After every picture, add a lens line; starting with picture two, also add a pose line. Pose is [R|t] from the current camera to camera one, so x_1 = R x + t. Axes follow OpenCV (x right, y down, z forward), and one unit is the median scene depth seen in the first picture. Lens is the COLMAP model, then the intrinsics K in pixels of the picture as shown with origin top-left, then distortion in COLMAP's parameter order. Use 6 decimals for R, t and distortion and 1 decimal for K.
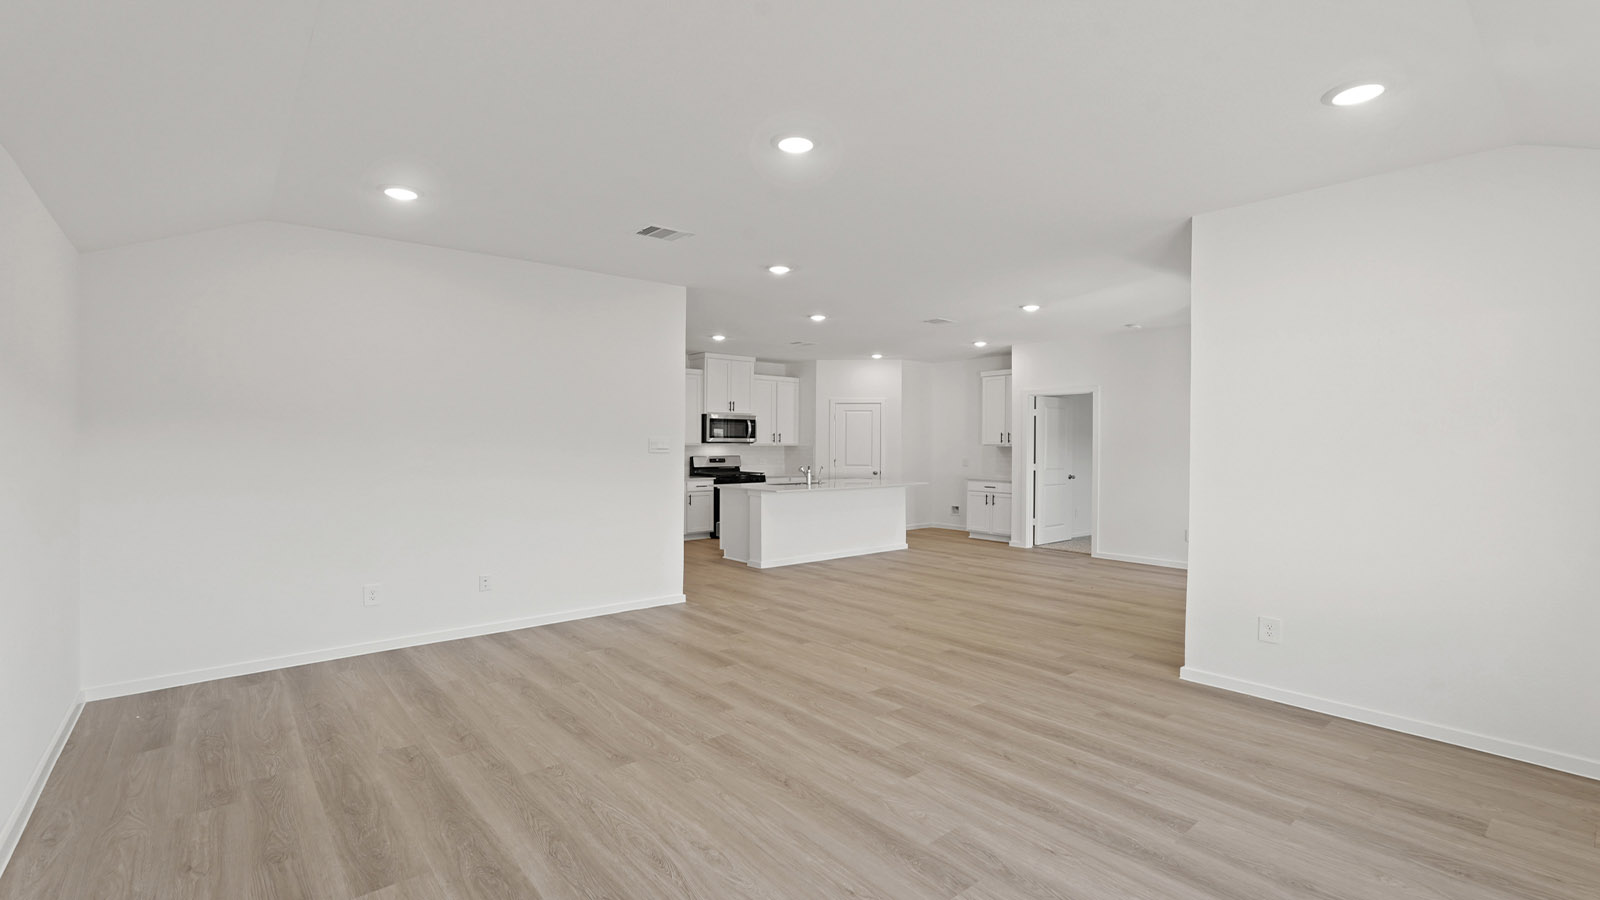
lens RADIAL K [[707.4, 0, 803.7], [0, 707.4, 443.9], [0, 0, 1]] dist [-0.001813, 0.000350]
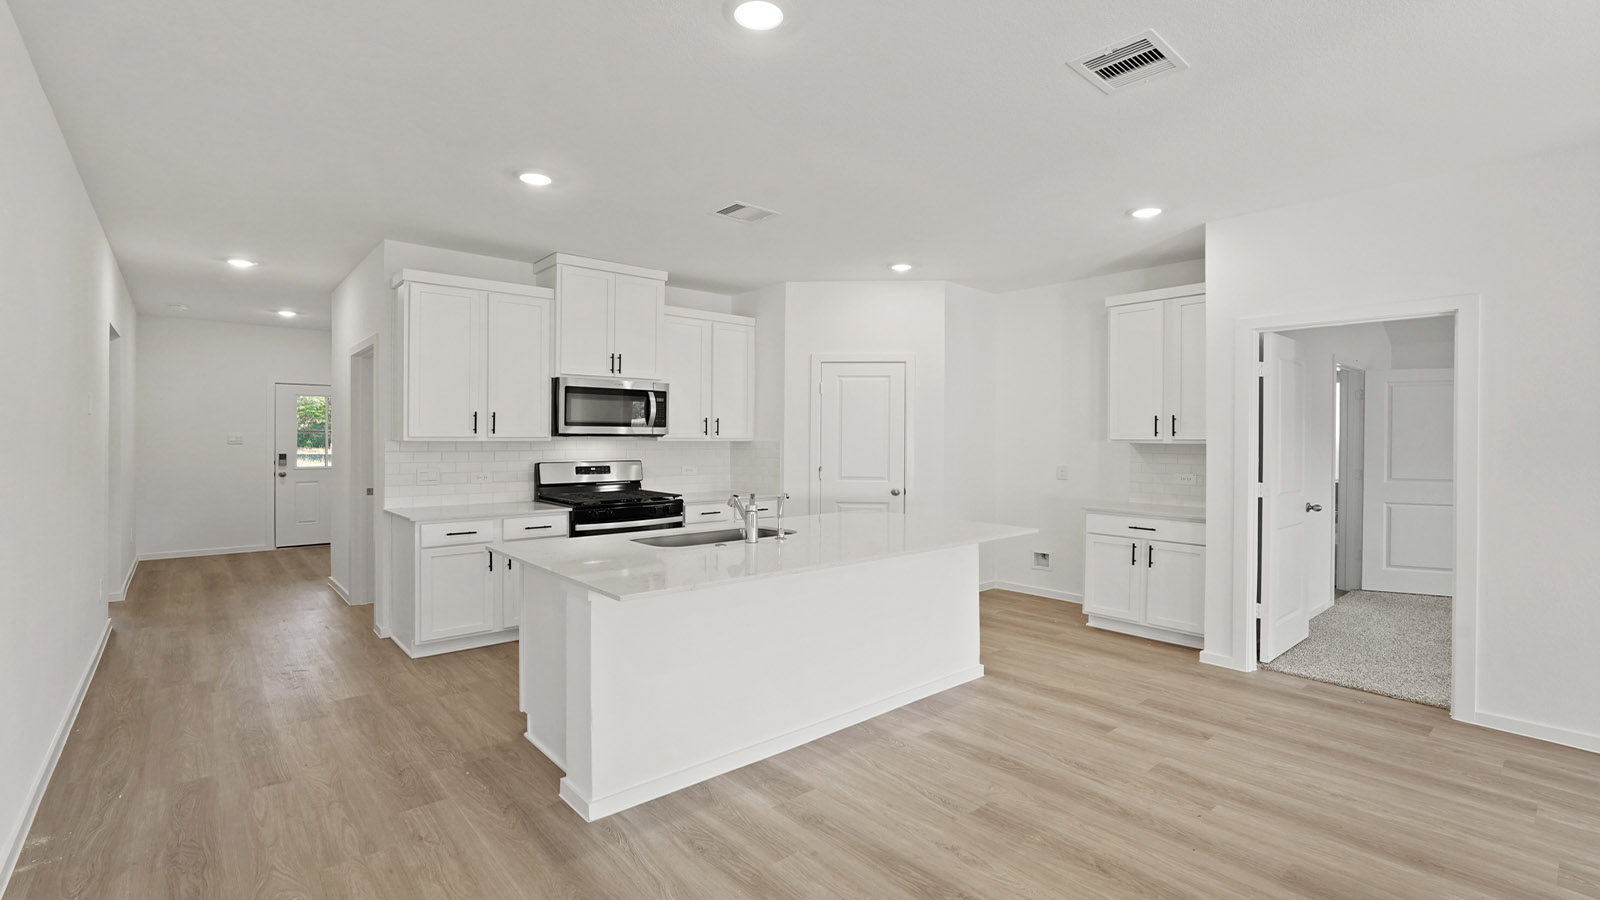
lens RADIAL K [[707.4, 0, 803.7], [0, 707.4, 443.9], [0, 0, 1]] dist [-0.001813, 0.000350]
pose [[0.999836, 0.000165, 0.018126, 0.022066], [-0.000354, 0.999945, 0.010444, -0.001100], [-0.018124, -0.010448, 0.999781, 0.468101]]
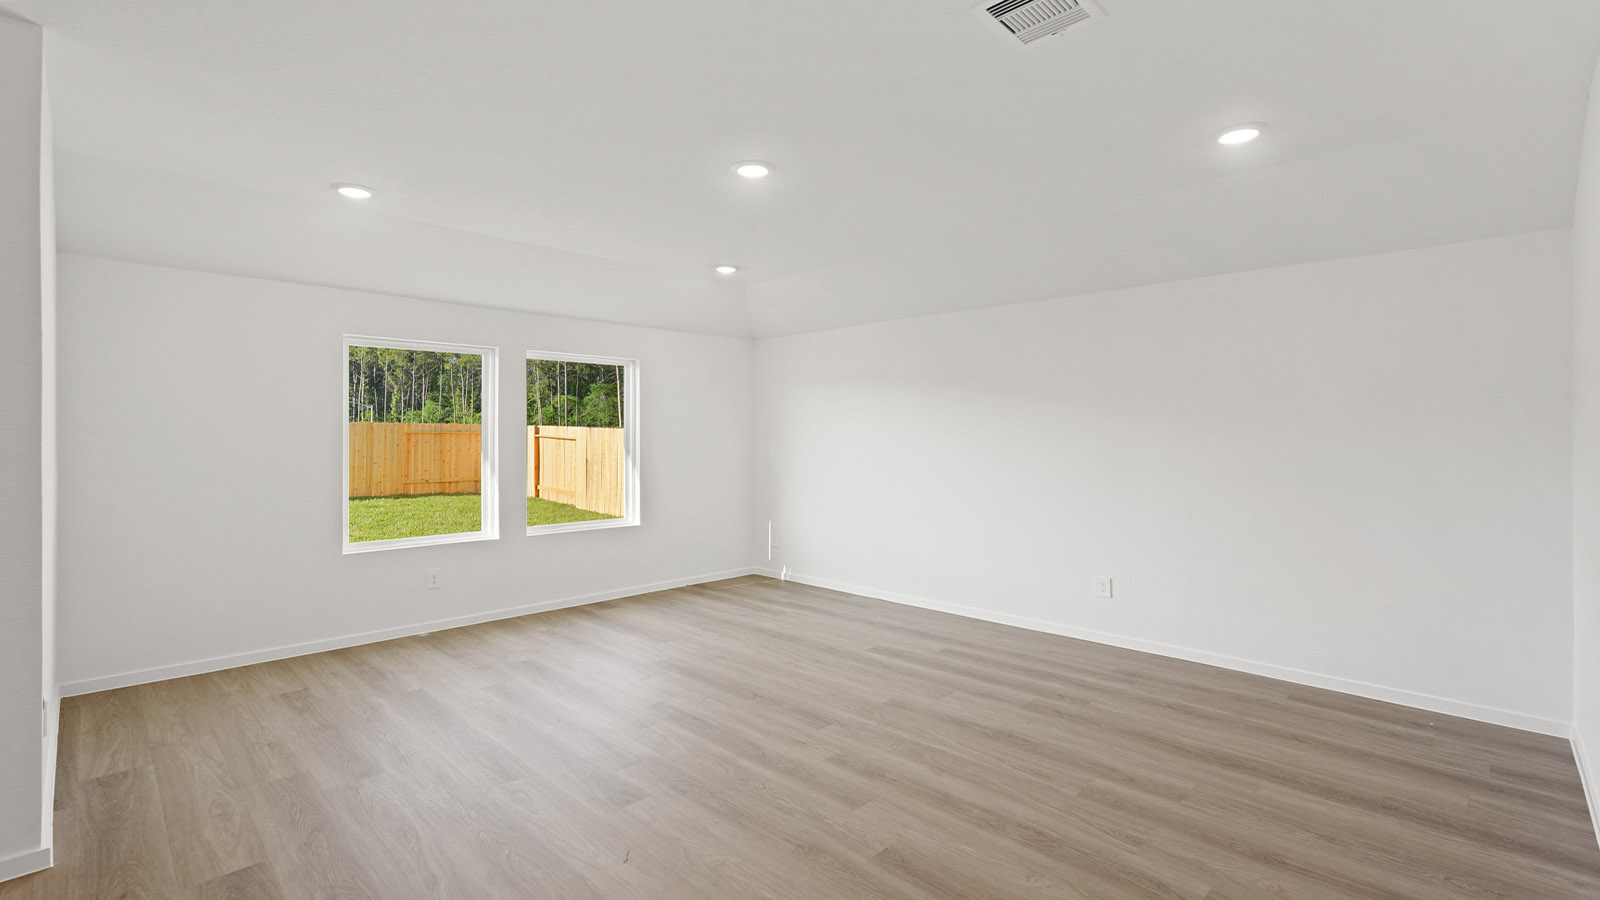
lens RADIAL K [[707.4, 0, 803.7], [0, 707.4, 443.9], [0, 0, 1]] dist [-0.001813, 0.000350]
pose [[-0.996100, -0.002856, -0.088187, 0.010116], [-0.003556, 0.999963, 0.007777, -0.006607], [0.088162, 0.008060, -0.996074, 7.868782]]
